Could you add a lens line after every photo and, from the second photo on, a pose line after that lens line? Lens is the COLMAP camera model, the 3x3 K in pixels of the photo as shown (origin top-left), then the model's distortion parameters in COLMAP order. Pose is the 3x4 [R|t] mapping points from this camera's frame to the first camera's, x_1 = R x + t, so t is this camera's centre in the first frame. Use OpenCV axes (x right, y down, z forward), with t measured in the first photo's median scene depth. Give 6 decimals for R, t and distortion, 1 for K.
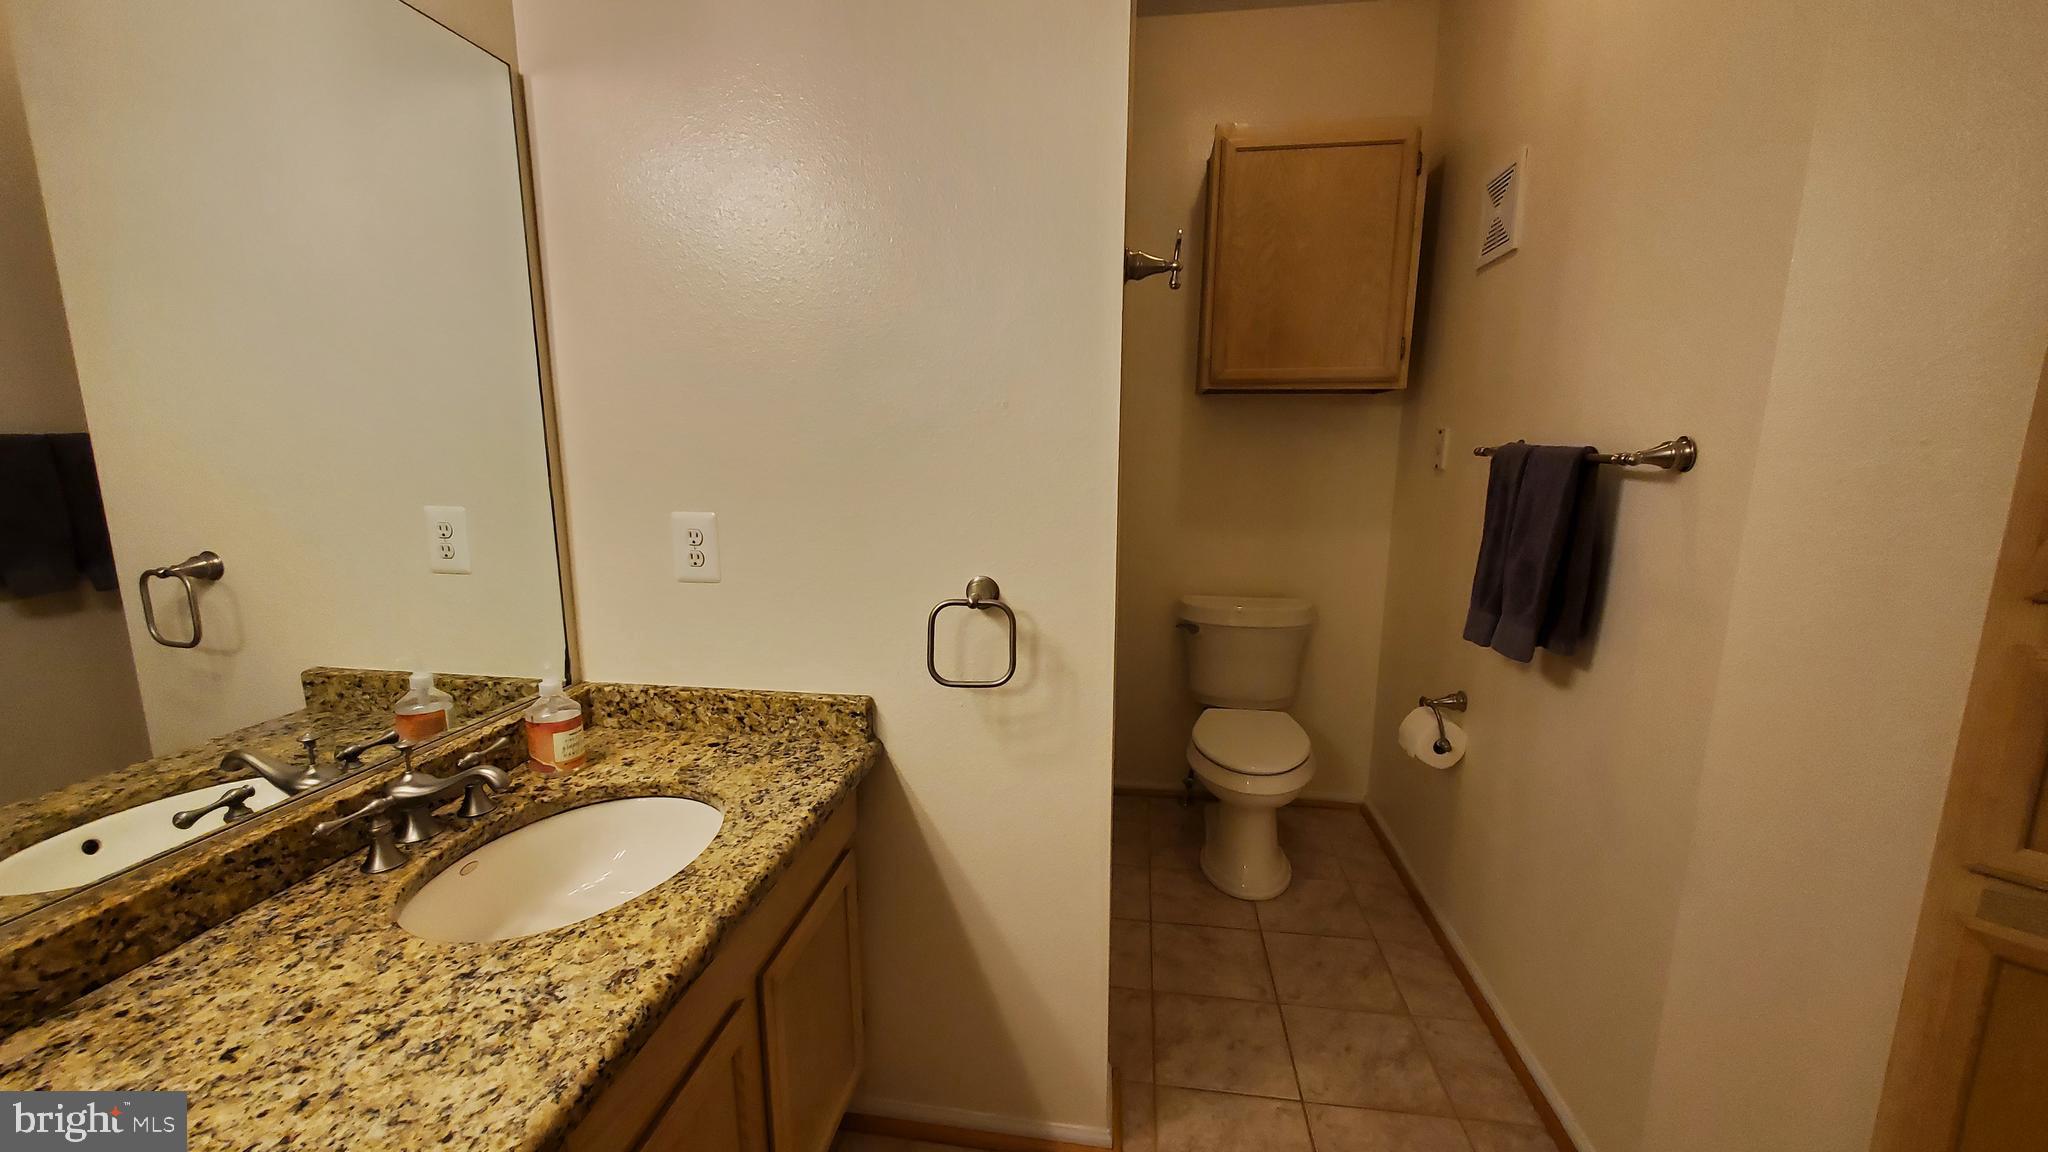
lens RADIAL K [[811.1, 0, 1019.1], [0, 811.1, 599.4], [0, 0, 1]] dist [0.010831, -0.002168]
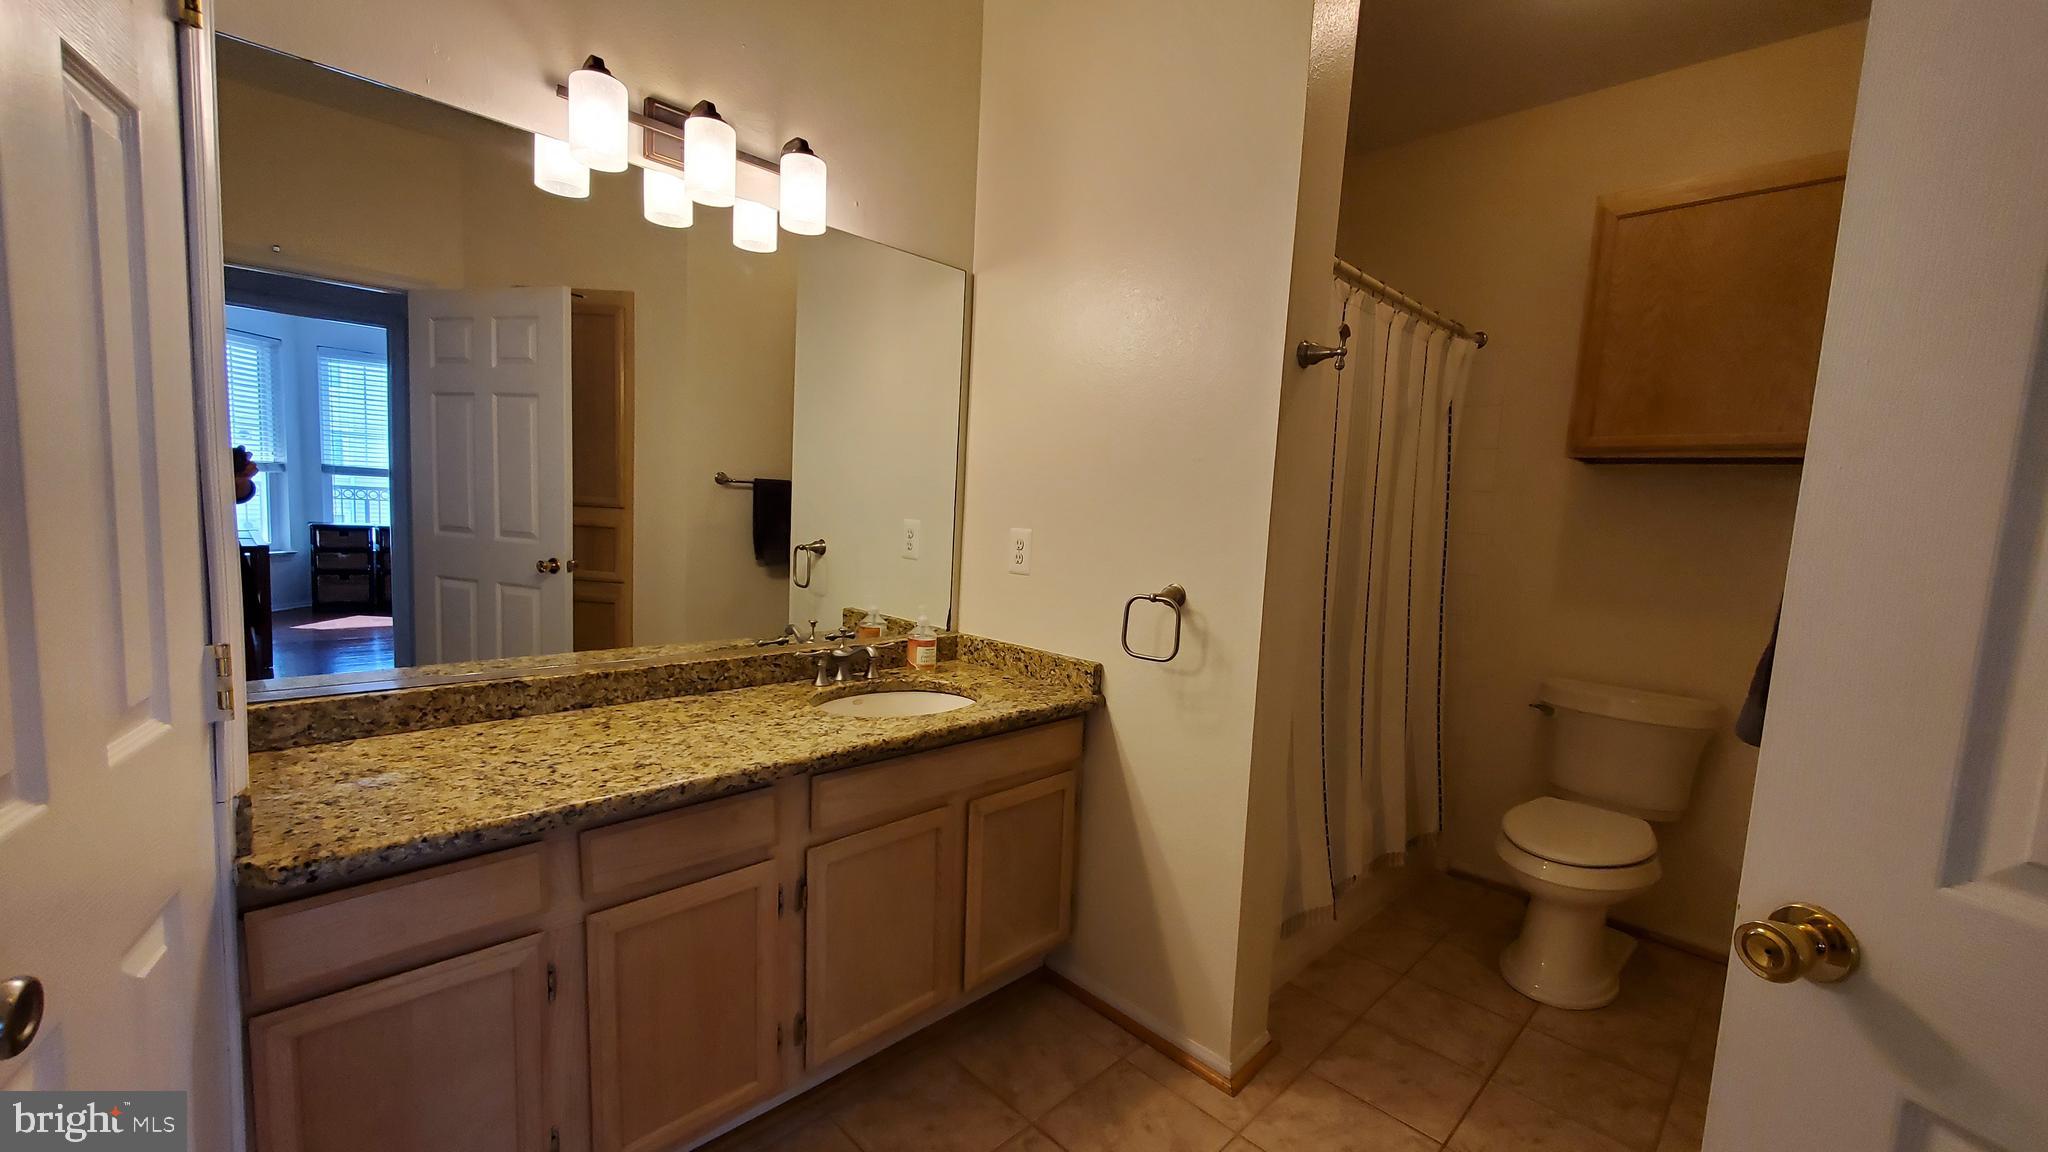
lens RADIAL K [[814.6, 0, 1025.1], [0, 814.6, 601.7], [0, 0, 1]] dist [0.006733, -0.000368]
pose [[0.801135, 0.104690, -0.589256, 0.531790], [-0.160807, 0.986029, -0.043446, 0.096134], [0.576476, 0.129563, 0.806777, -0.229884]]
